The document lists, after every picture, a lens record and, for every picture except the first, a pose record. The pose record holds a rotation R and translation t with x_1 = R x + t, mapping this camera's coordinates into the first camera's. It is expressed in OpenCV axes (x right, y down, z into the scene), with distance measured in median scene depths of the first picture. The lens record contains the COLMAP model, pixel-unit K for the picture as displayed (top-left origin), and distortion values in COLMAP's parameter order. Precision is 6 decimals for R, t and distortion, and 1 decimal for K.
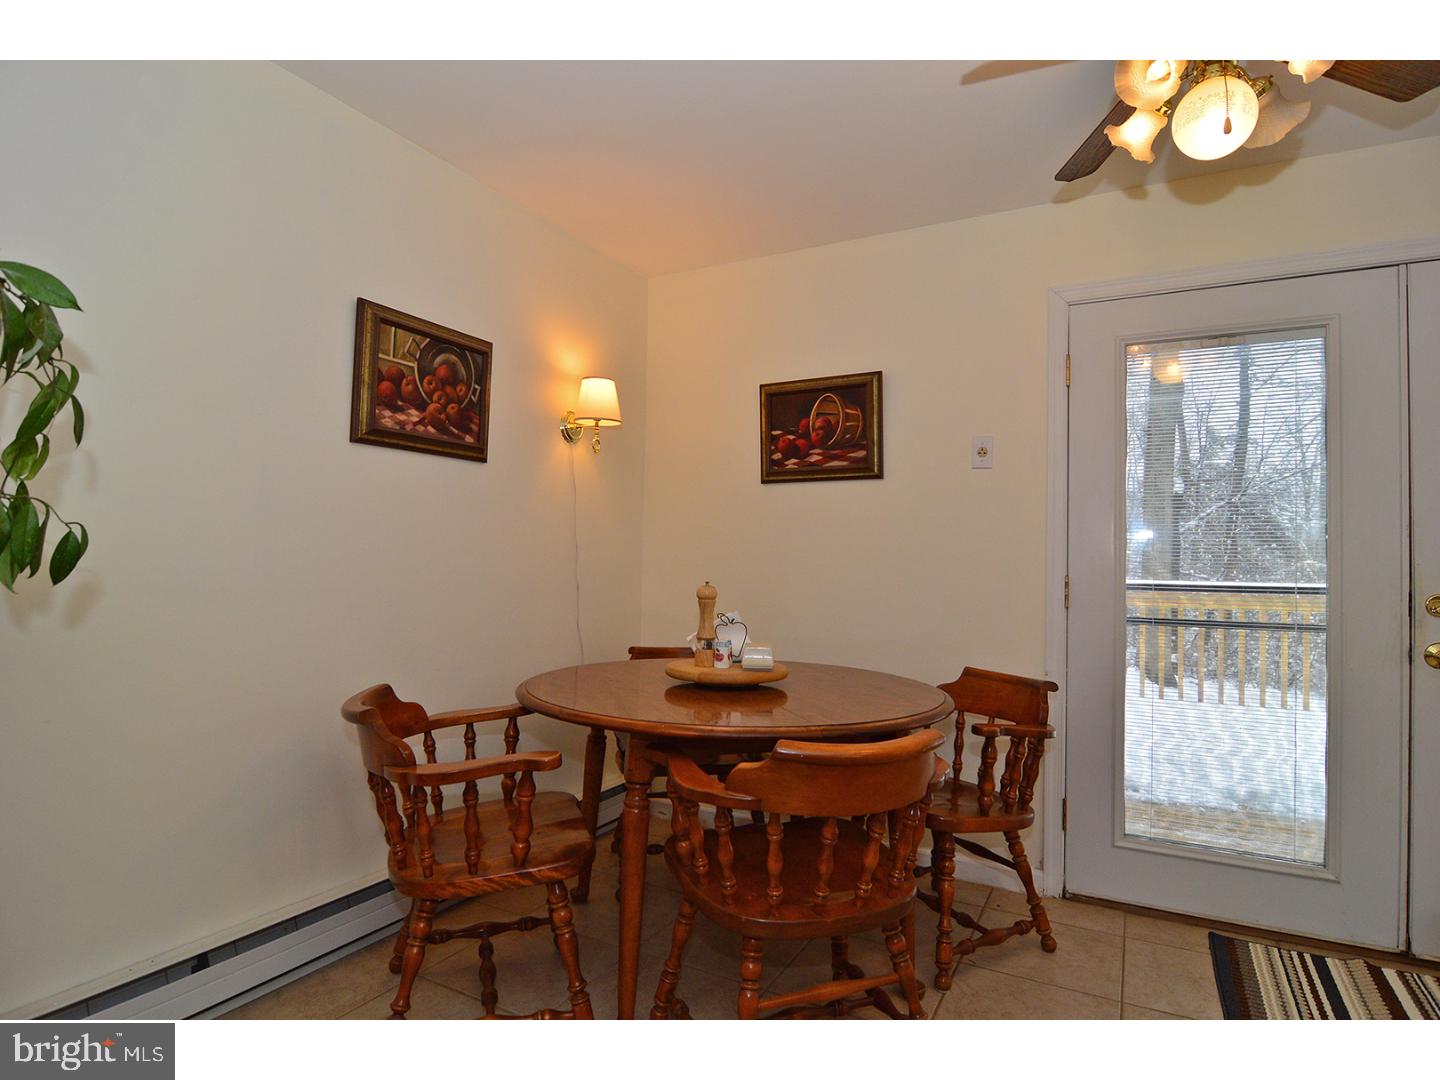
lens RADIAL K [[792.5, 0, 725.9], [0, 792.5, 544.5], [0, 0, 1]] dist [-0.004106, -0.018175]
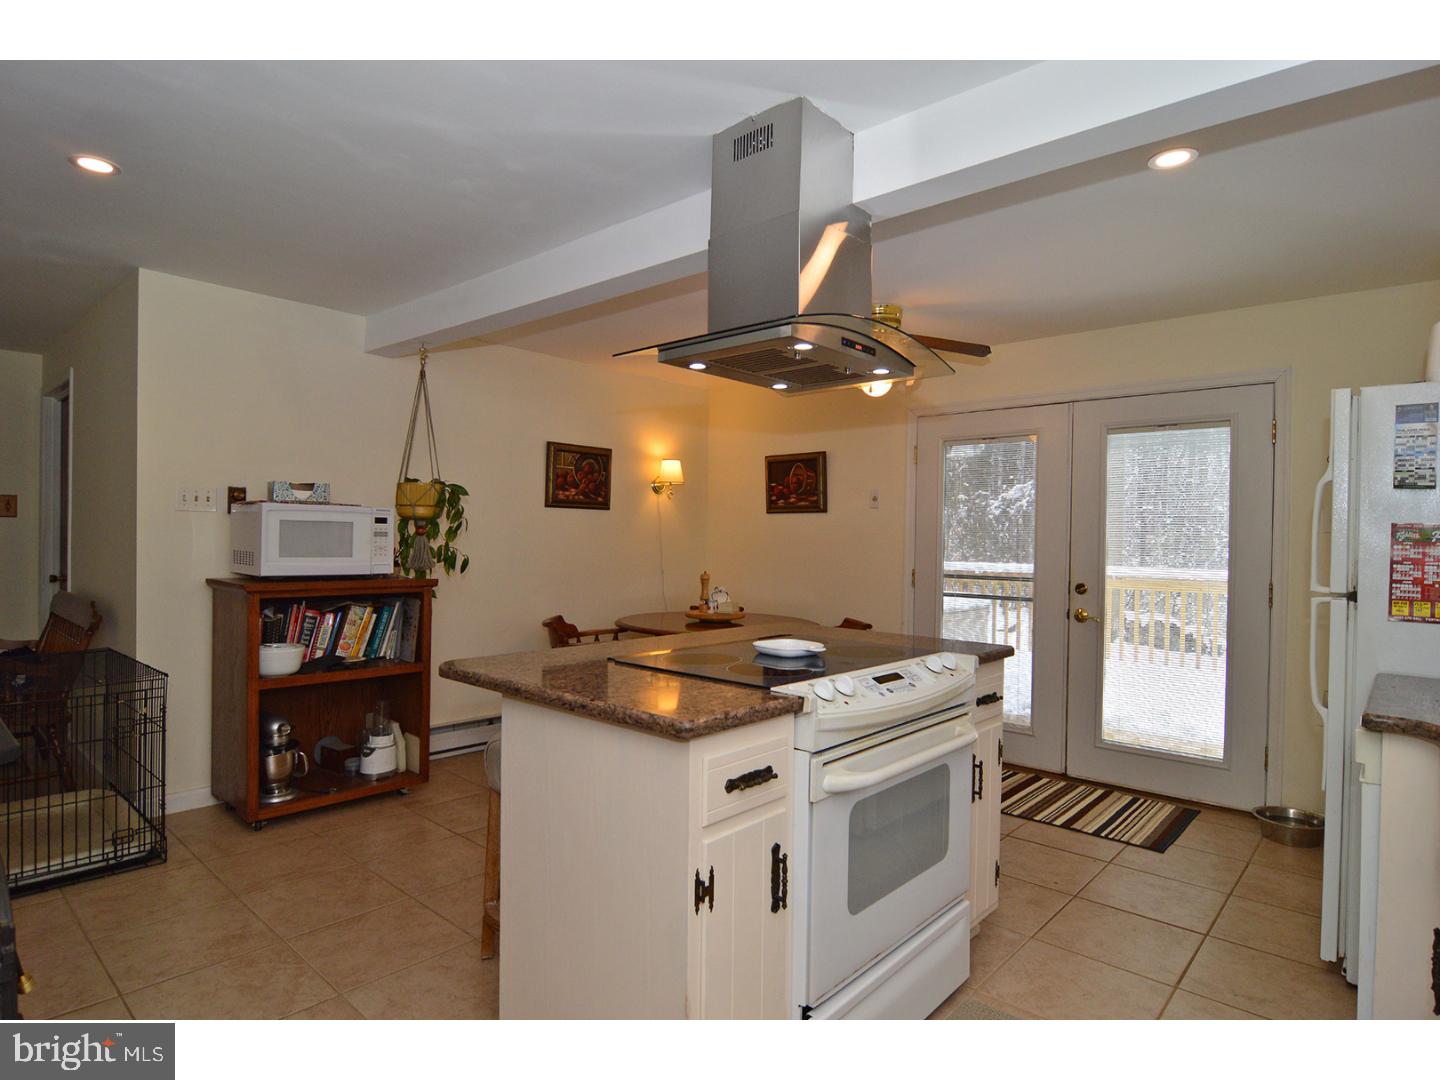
lens RADIAL K [[792.5, 0, 725.9], [0, 792.5, 544.5], [0, 0, 1]] dist [-0.004106, -0.018175]
pose [[0.973620, 0.001501, -0.228172, 0.460929], [0.004416, 0.999667, 0.025422, -0.069800], [0.228134, -0.025759, 0.973289, -0.919827]]
